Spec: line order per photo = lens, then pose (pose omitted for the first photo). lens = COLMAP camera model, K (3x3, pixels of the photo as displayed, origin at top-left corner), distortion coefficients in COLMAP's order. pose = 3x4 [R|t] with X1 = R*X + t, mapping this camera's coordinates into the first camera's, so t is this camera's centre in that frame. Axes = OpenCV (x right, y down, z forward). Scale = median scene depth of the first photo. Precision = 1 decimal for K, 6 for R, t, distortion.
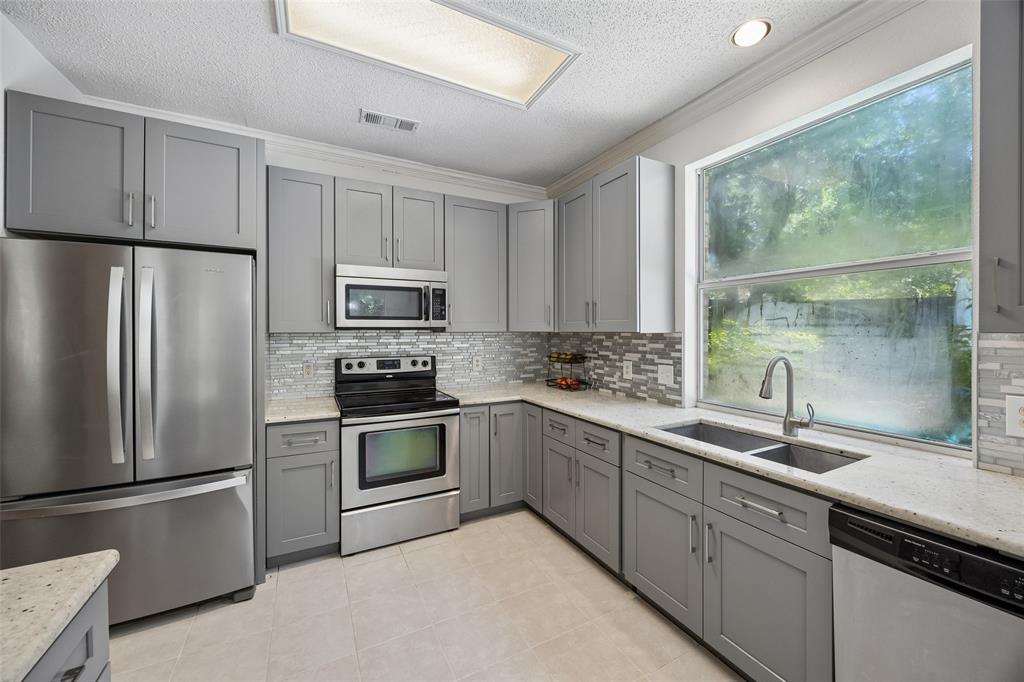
lens RADIAL K [[397.5, 0, 516.8], [0, 397.5, 338.6], [0, 0, 1]] dist [-0.002156, -0.000195]
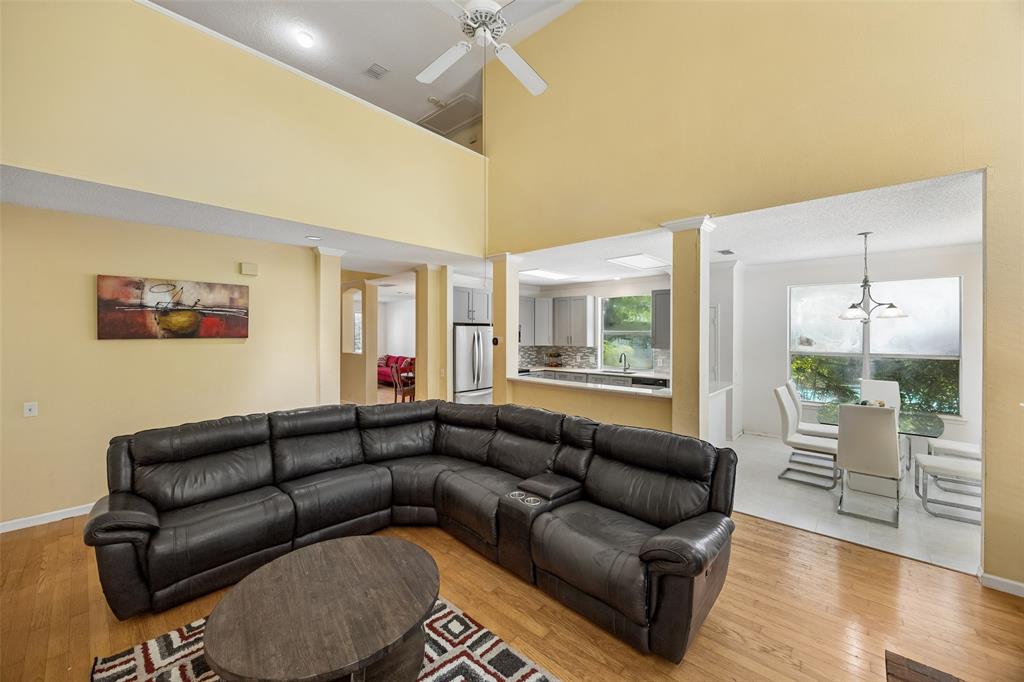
lens RADIAL K [[397.5, 0, 507.2], [0, 397.5, 338.3], [0, 0, 1]] dist [-0.002156, -0.000195]
pose [[0.942772, 0.005647, 0.333391, -1.327346], [-0.002468, 0.999947, -0.009958, -0.048021], [-0.333429, 0.008565, 0.942736, -1.791758]]
